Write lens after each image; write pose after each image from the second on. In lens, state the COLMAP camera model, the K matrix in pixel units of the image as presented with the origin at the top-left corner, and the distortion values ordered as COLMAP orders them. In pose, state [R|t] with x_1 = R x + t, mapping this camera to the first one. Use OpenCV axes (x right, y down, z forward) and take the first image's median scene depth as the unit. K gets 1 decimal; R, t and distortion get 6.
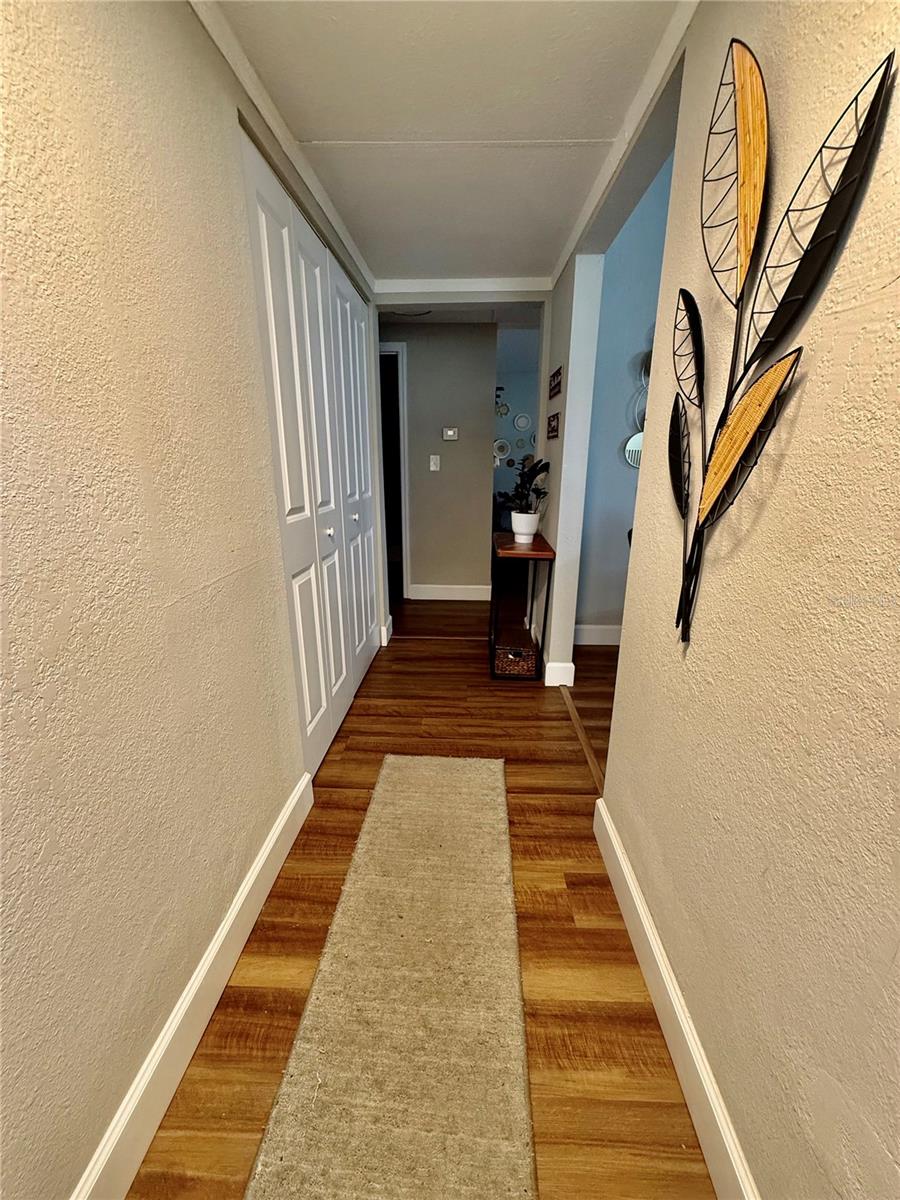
lens RADIAL K [[482.3, 0, 449.7], [0, 482.3, 603.7], [0, 0, 1]] dist [0.000429, -0.000007]
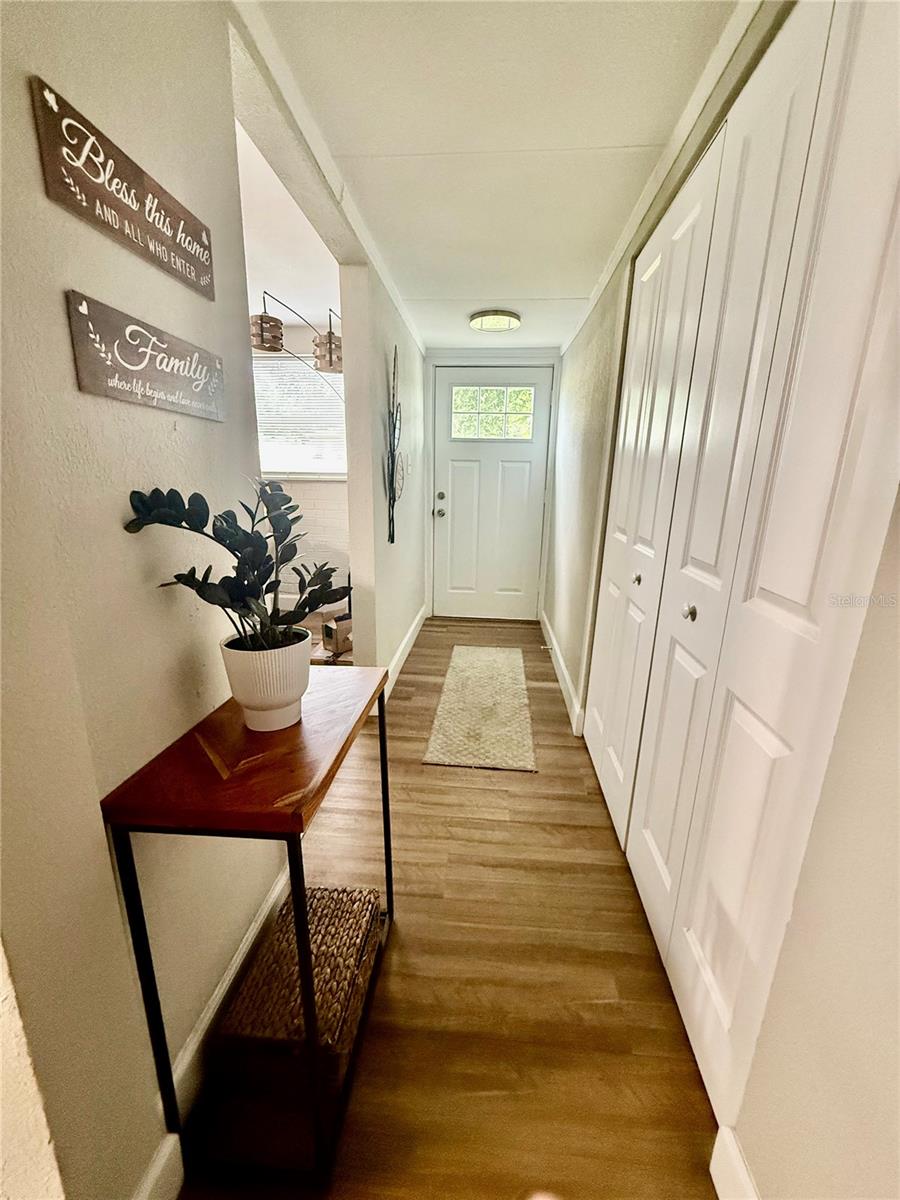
lens RADIAL K [[482.3, 0, 448.5], [0, 482.3, 600.0], [0, 0, 1]] dist [0.000429, -0.000007]
pose [[-0.998644, -0.037807, 0.035786, 0.029376], [-0.013188, 0.848737, 0.528650, -0.502153], [-0.050359, 0.527461, -0.848085, 1.596582]]
